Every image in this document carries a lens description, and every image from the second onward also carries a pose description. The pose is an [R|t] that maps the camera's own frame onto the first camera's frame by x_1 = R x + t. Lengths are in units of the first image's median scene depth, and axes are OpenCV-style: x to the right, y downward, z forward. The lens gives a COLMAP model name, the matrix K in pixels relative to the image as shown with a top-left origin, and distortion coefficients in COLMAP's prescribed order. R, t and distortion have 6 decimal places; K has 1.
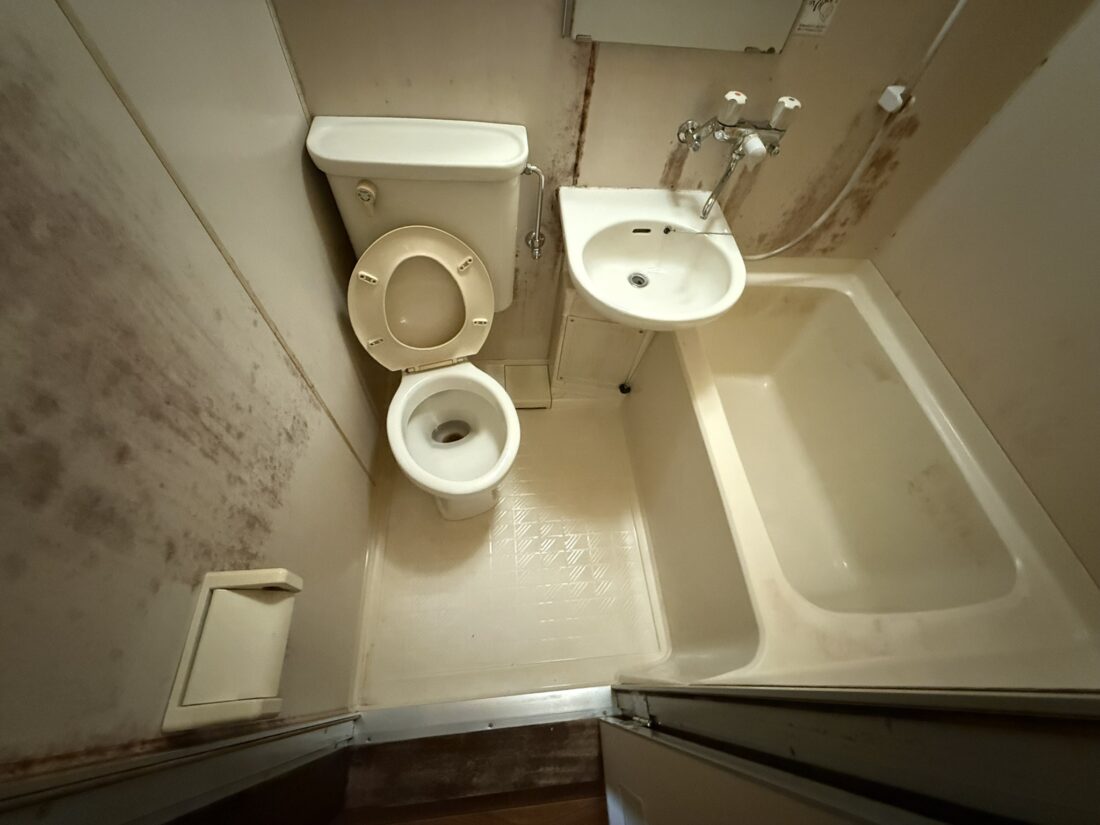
lens RADIAL K [[439.7, 0, 546.6], [0, 439.7, 412.8], [0, 0, 1]] dist [-0.000982, 0.000172]
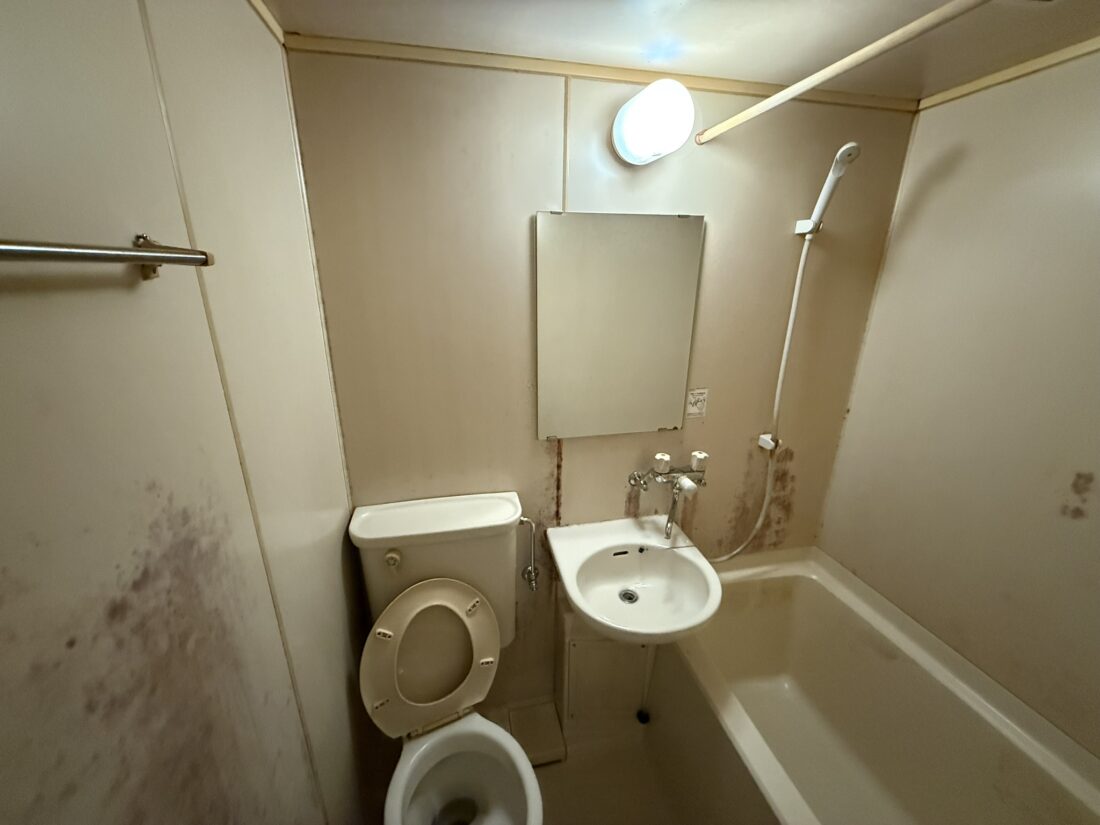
lens RADIAL K [[432.4, 0, 545.7], [0, 432.4, 414.1], [0, 0, 1]] dist [-0.000432, 0.000108]
pose [[0.989146, -0.115835, 0.090403, -0.046431], [0.146856, 0.758972, -0.634345, 0.011232], [0.004867, 0.640736, 0.767746, -0.140021]]
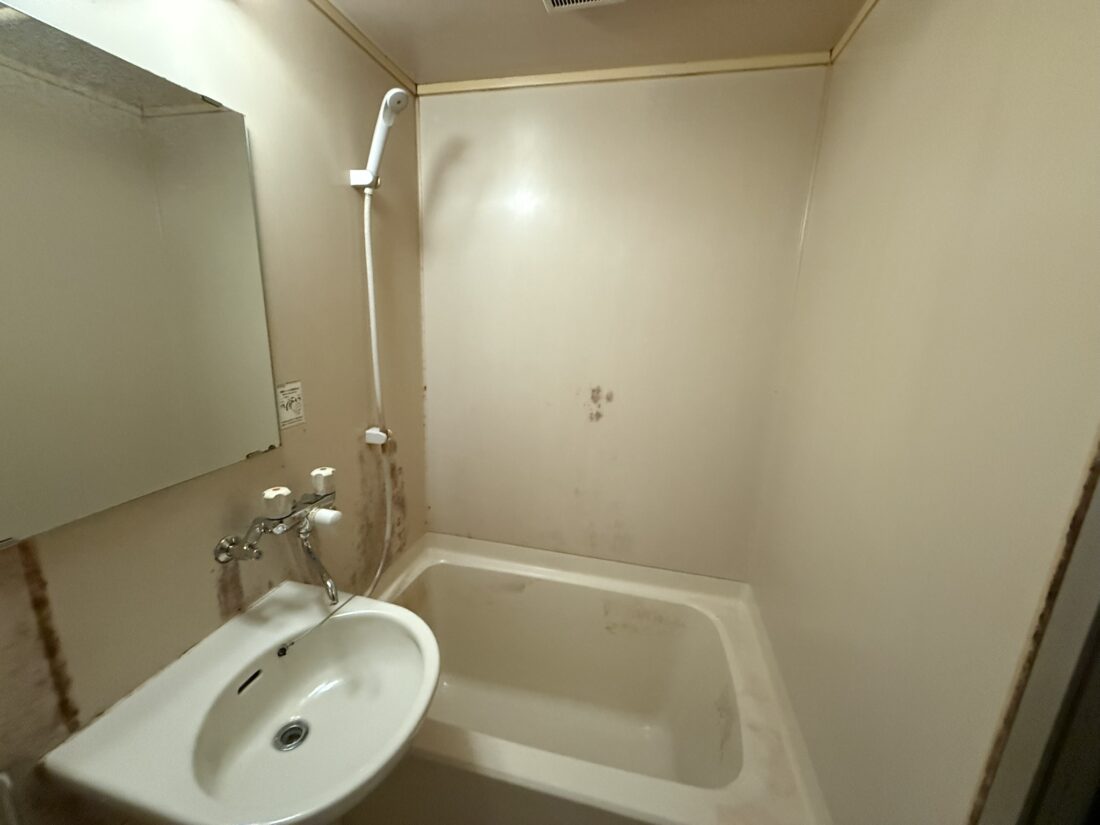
lens RADIAL K [[439.7, 0, 546.6], [0, 439.7, 412.8], [0, 0, 1]] dist [-0.000982, 0.000172]
pose [[0.319988, -0.294649, 0.900439, -0.128292], [0.804341, 0.586709, -0.093850, -0.228847], [-0.500643, 0.754291, 0.424738, 0.172963]]
